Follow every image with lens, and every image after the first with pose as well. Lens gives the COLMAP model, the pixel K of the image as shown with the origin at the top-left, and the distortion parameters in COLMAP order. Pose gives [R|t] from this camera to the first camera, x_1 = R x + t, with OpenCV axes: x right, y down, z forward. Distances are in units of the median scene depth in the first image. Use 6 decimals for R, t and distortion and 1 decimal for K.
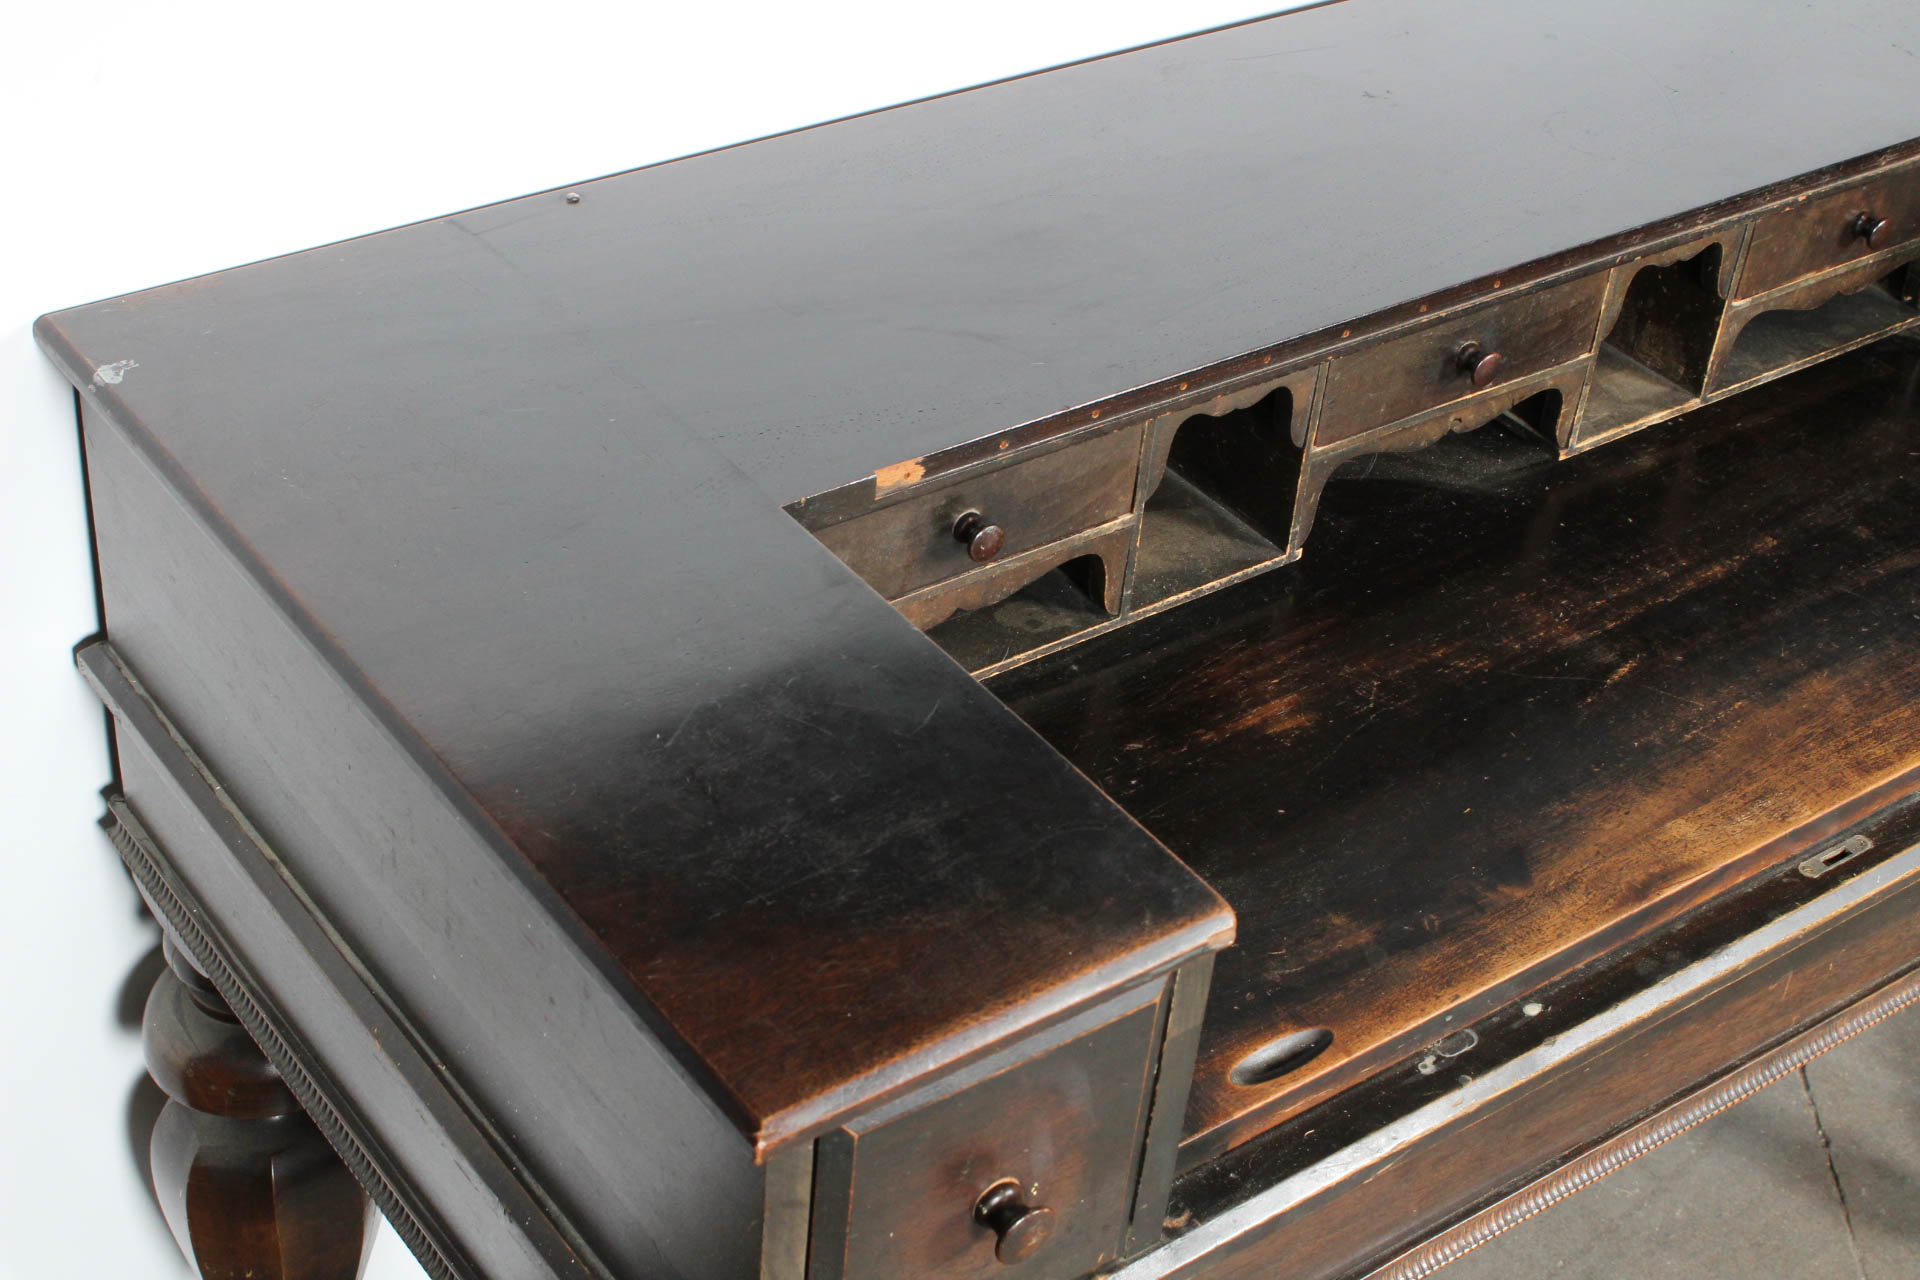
lens RADIAL K [[2782.3, 0, 960.0], [0, 2782.3, 640.0], [0, 0, 1]] dist [-0.032495, 0.030787]
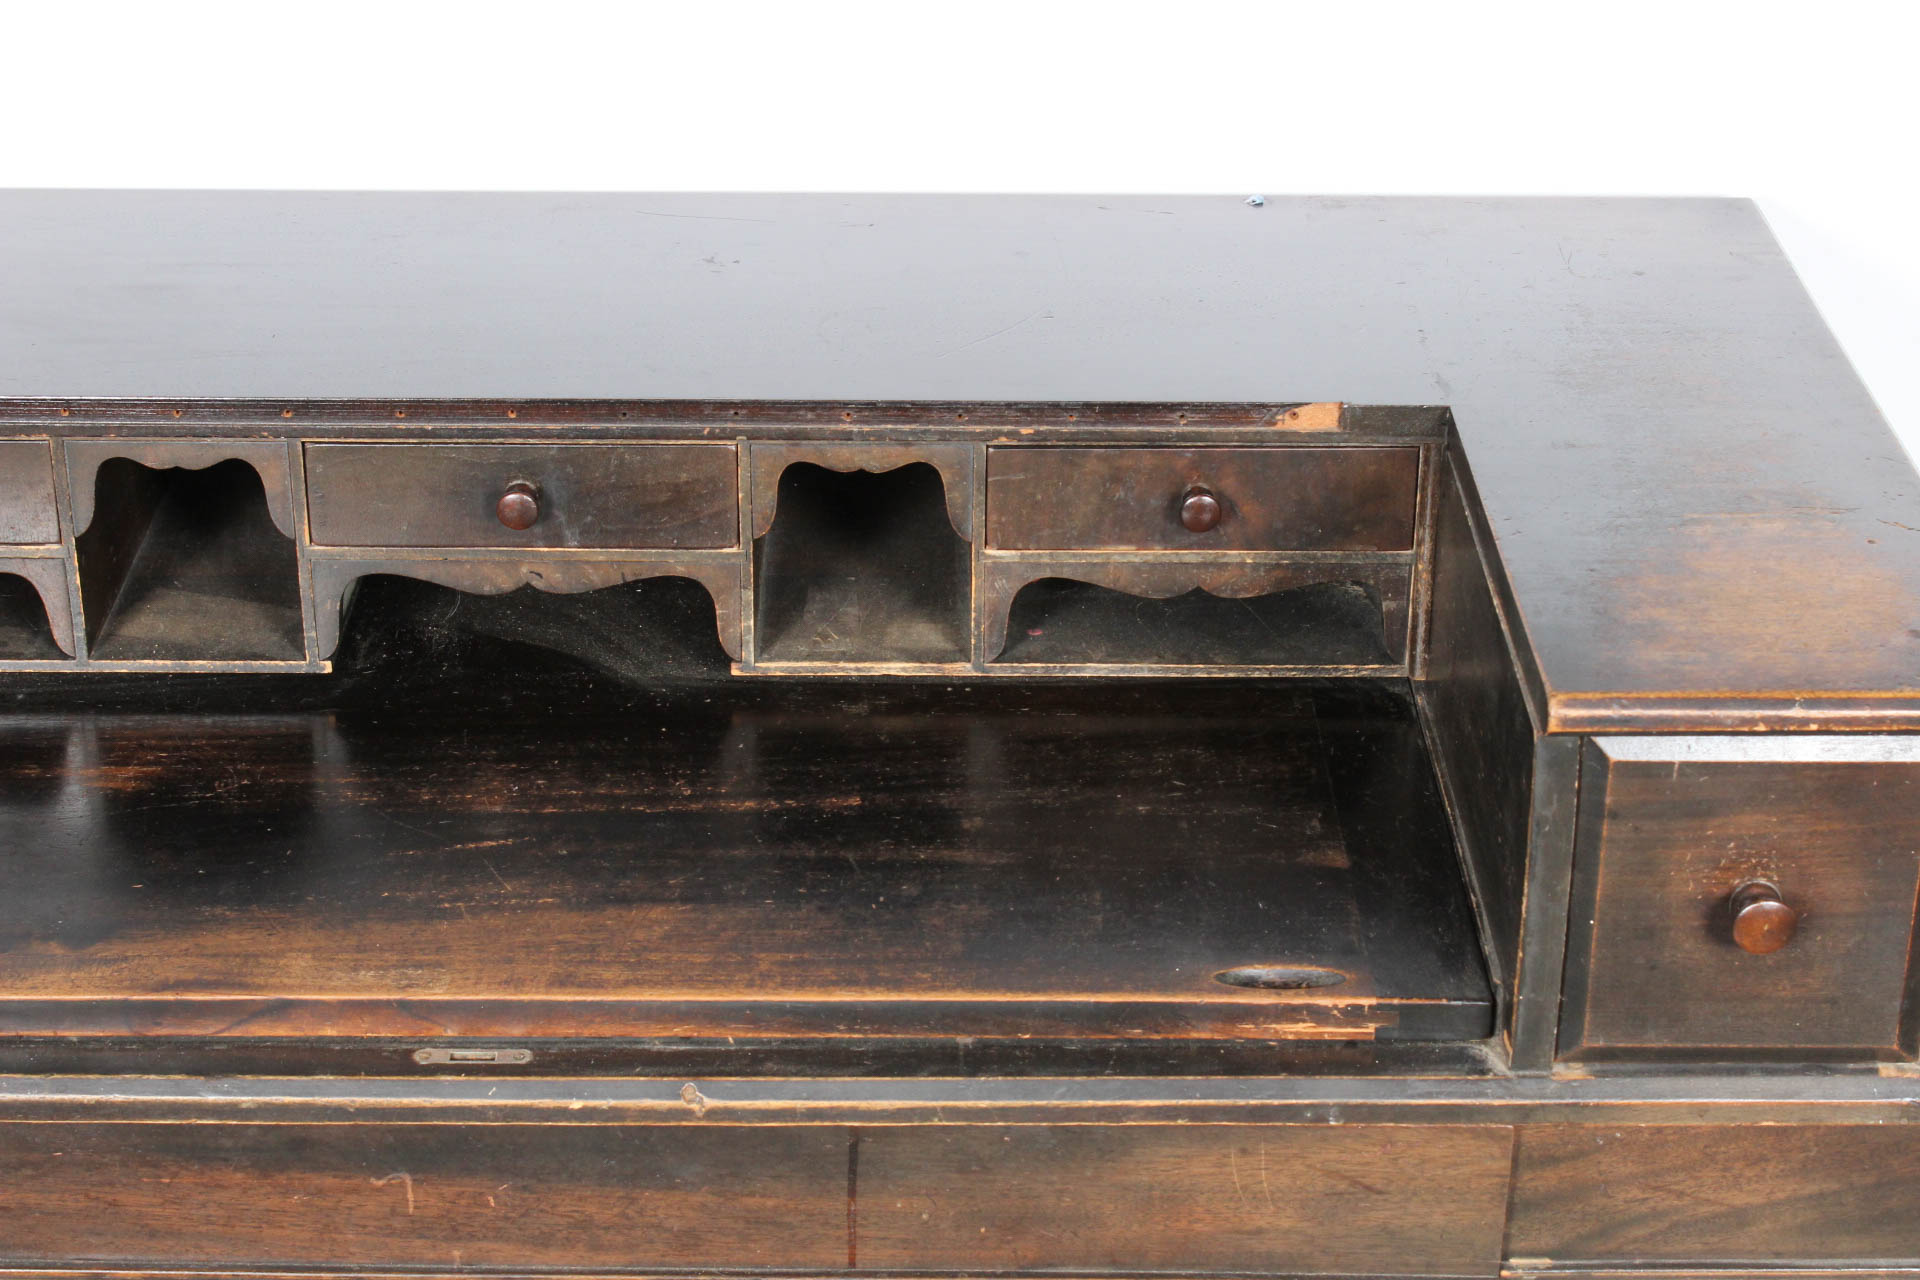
lens RADIAL K [[3589.5, 0, 960.0], [0, 3589.5, 640.0], [0, 0, 1]] dist [0.004101, 0.167001]
pose [[0.806007, 0.189522, -0.560745, 0.994157], [-0.296148, 0.949375, -0.104806, 0.024982], [0.512493, 0.250538, 0.821329, 0.108892]]
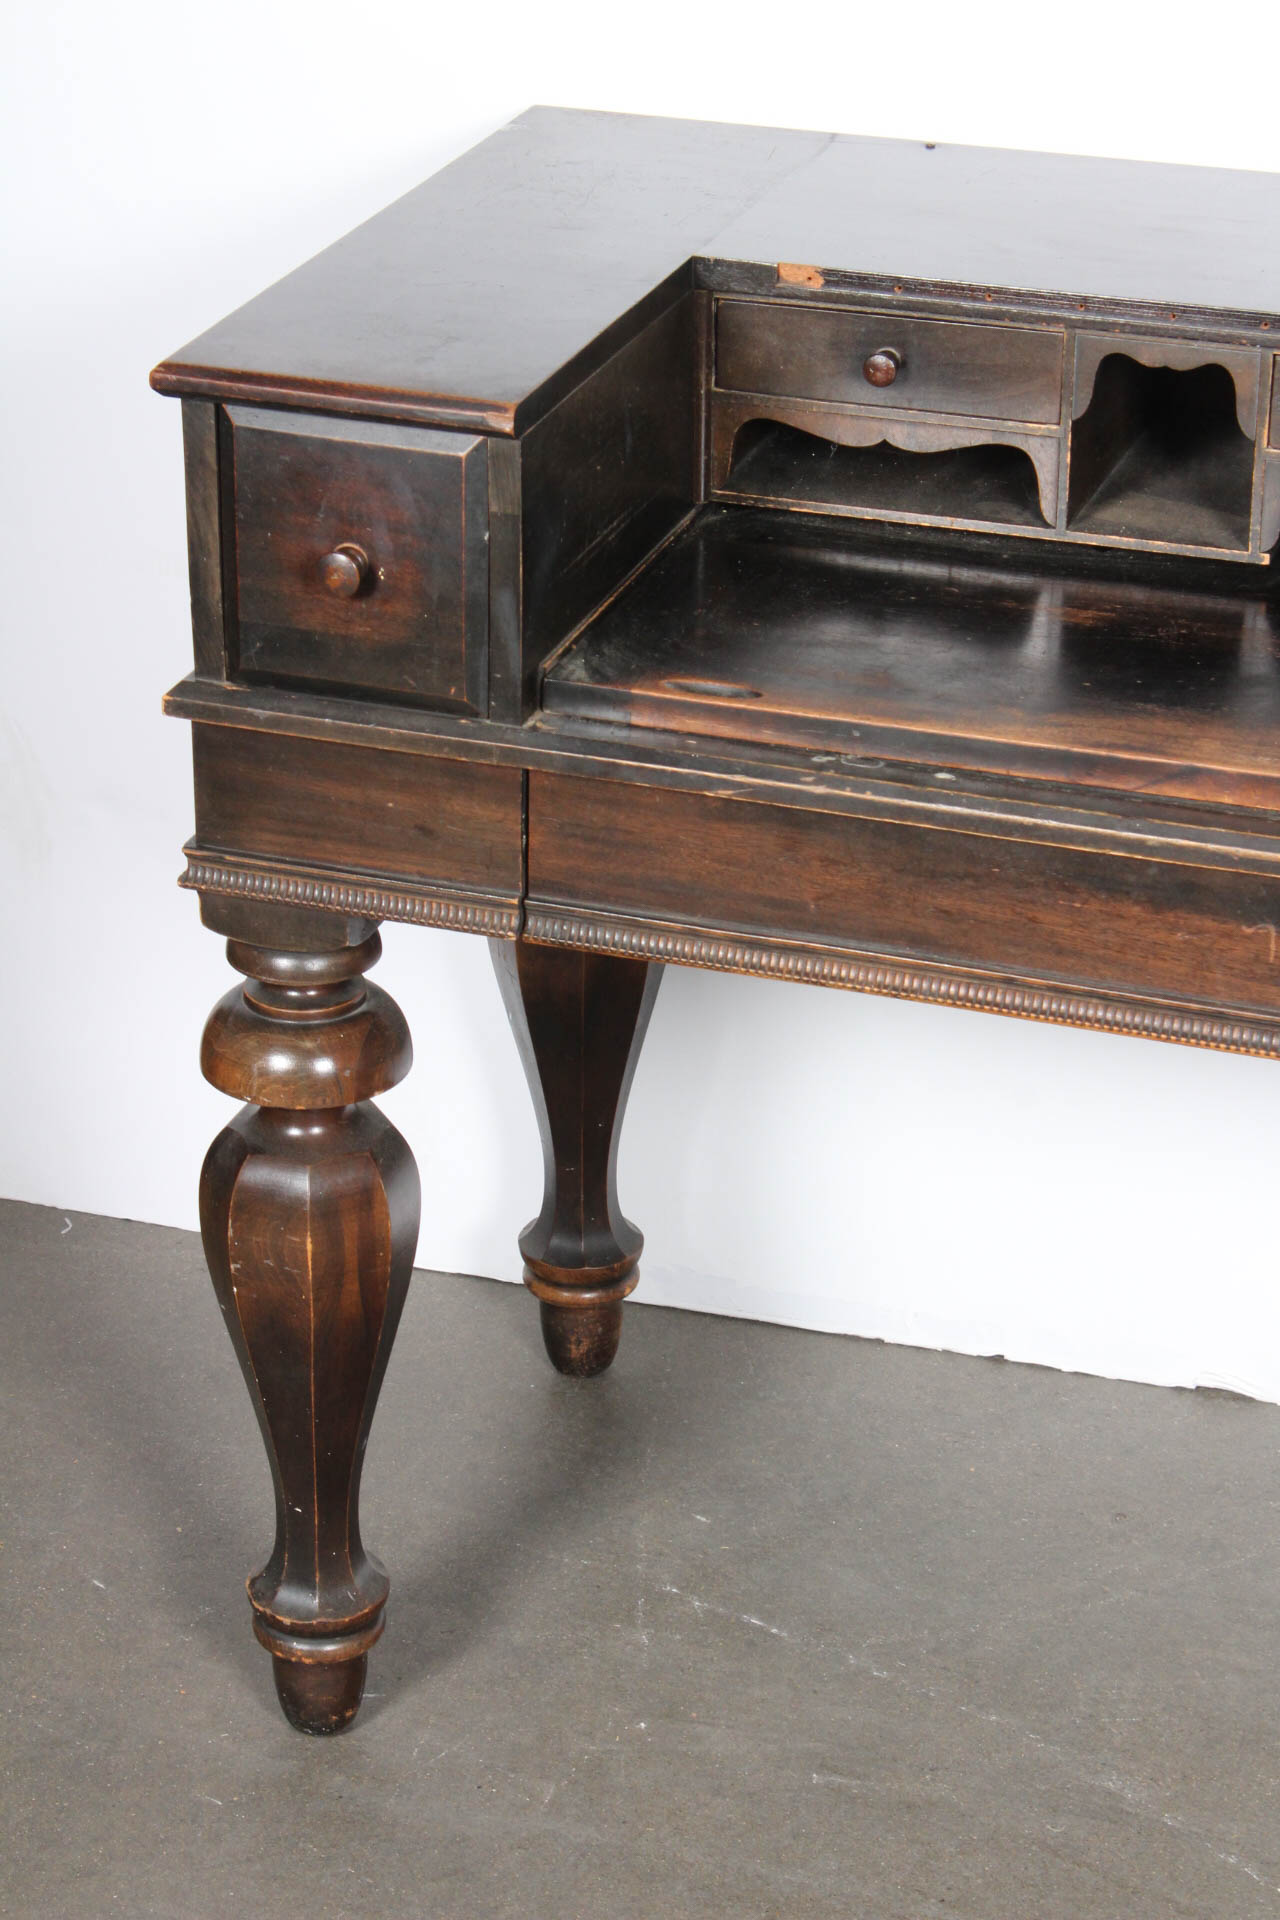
lens RADIAL K [[4557.4, 0, 640.0], [0, 4557.4, 960.0], [0, 0, 1]] dist [0.076526, 0.163382]
pose [[0.565761, 0.267254, -0.780058, 1.450021], [-0.450776, 0.892385, -0.021200, 0.262945], [0.690446, 0.363626, 0.625348, -0.238502]]
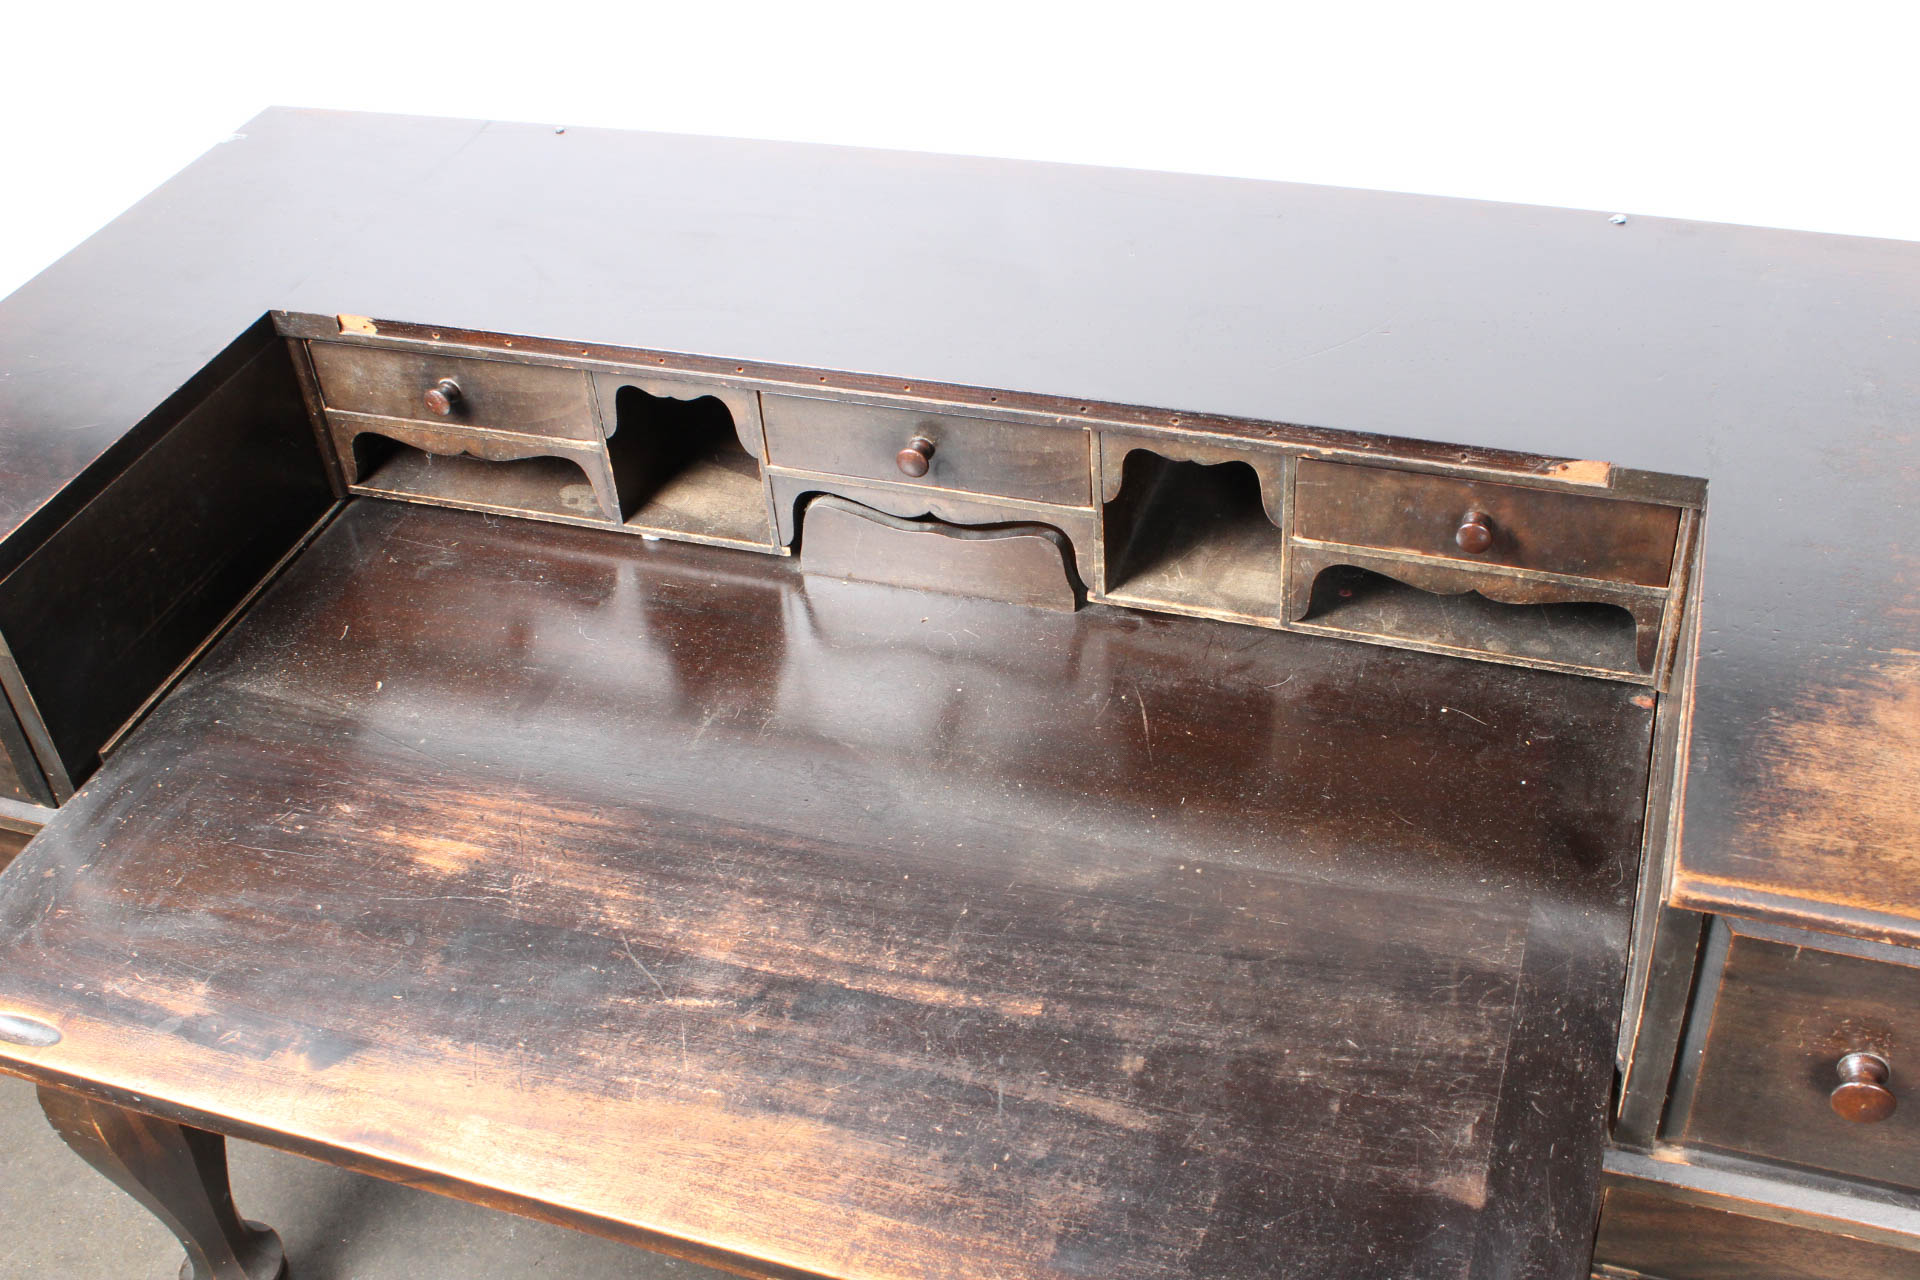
lens RADIAL K [[2044.0, 0, 929.2], [0, 2044.0, 650.6], [0, 0, 1]] dist [-0.136512, 0.157012]
pose [[0.545638, 0.412504, -0.729465, 0.843381], [-0.384383, 0.896687, 0.219548, -0.216872], [0.744667, 0.160600, 0.647827, 0.480924]]
